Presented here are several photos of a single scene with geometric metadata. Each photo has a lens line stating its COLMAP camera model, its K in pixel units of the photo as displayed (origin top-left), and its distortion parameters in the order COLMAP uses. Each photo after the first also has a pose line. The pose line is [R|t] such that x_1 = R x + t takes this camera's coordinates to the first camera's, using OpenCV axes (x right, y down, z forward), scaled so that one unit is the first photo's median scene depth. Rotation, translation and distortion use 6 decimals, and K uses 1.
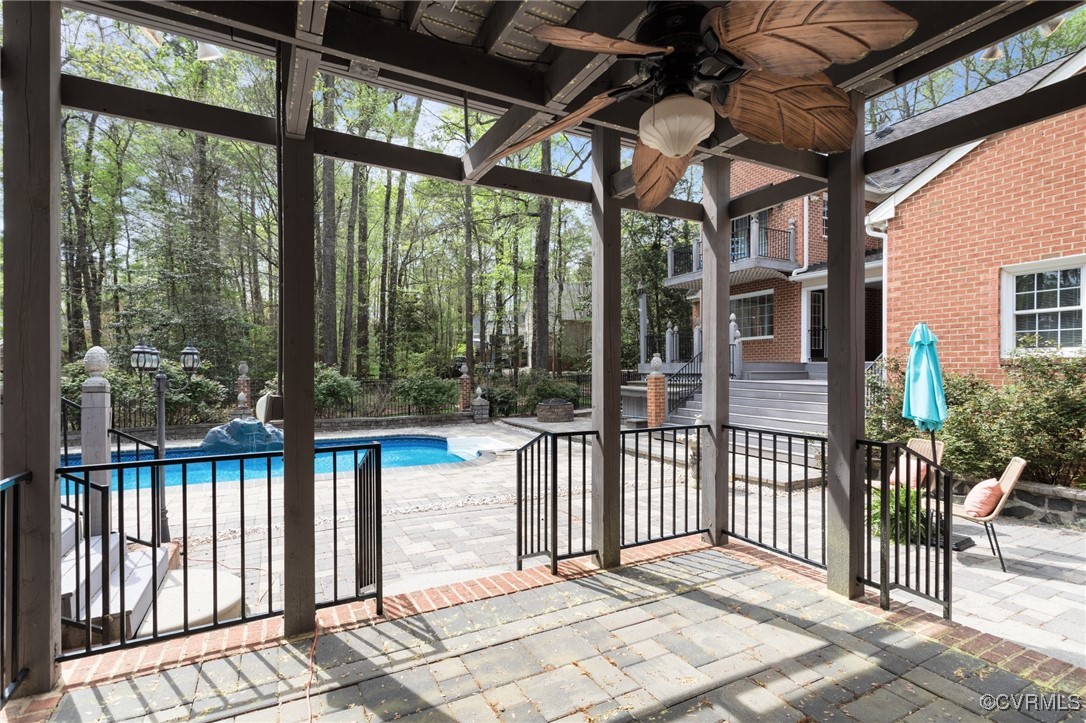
lens RADIAL K [[514.8, 0, 543.3], [0, 514.8, 370.0], [0, 0, 1]] dist [0.001708, 0.000335]
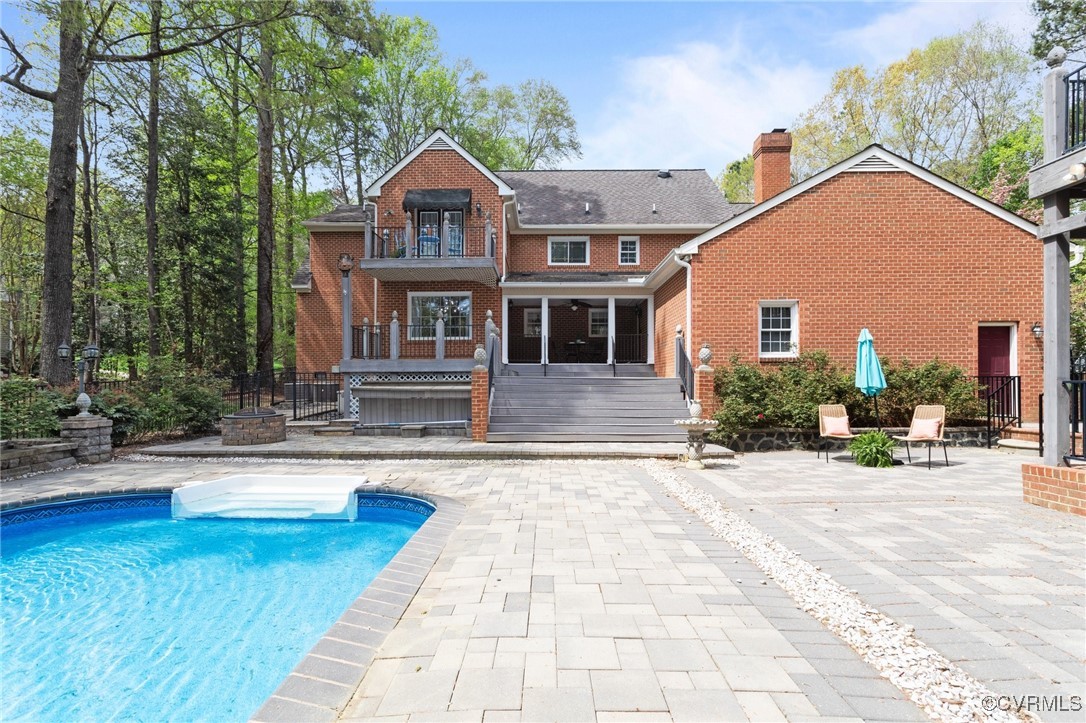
lens RADIAL K [[514.8, 0, 535.0], [0, 514.8, 383.2], [0, 0, 1]] dist [0.001708, 0.000335]
pose [[0.478870, -0.001429, 0.877884, -0.735108], [0.001159, 0.999999, 0.000995, 0.047644], [-0.877885, 0.000541, 0.478871, 0.727381]]
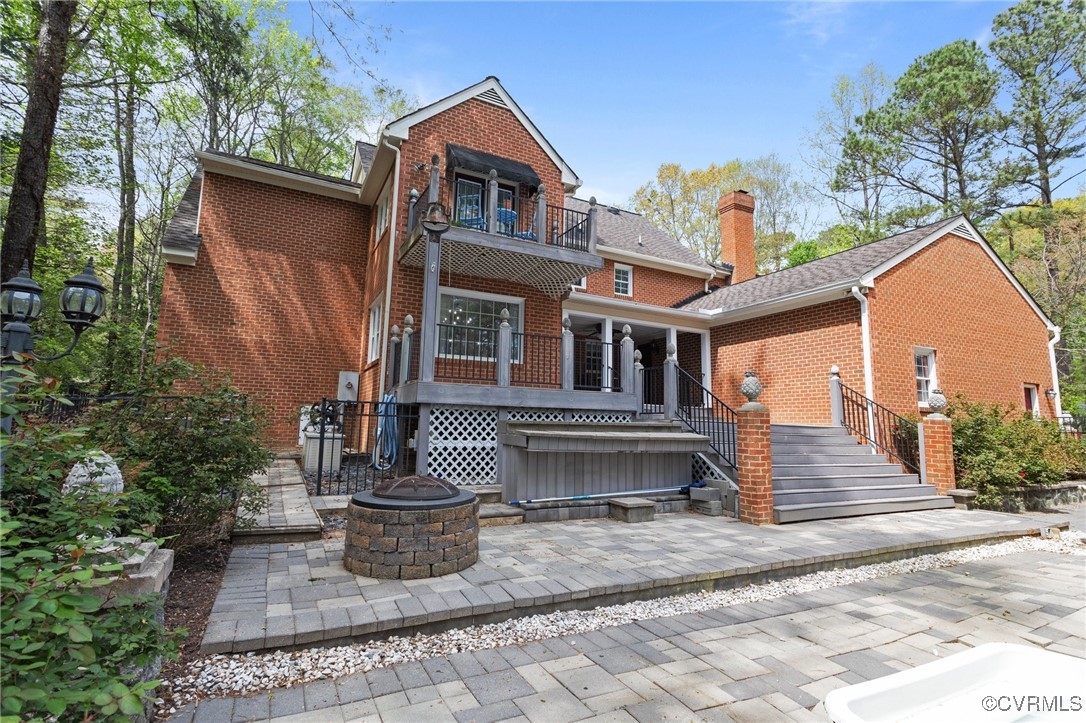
lens RADIAL K [[514.8, 0, 542.8], [0, 514.8, 360.5], [0, 0, 1]] dist [0.001708, 0.000335]
pose [[0.008521, 0.128461, 0.991678, -0.523811], [-0.022027, 0.991497, -0.128248, 0.051053], [-0.999721, -0.020751, 0.011278, 1.778960]]
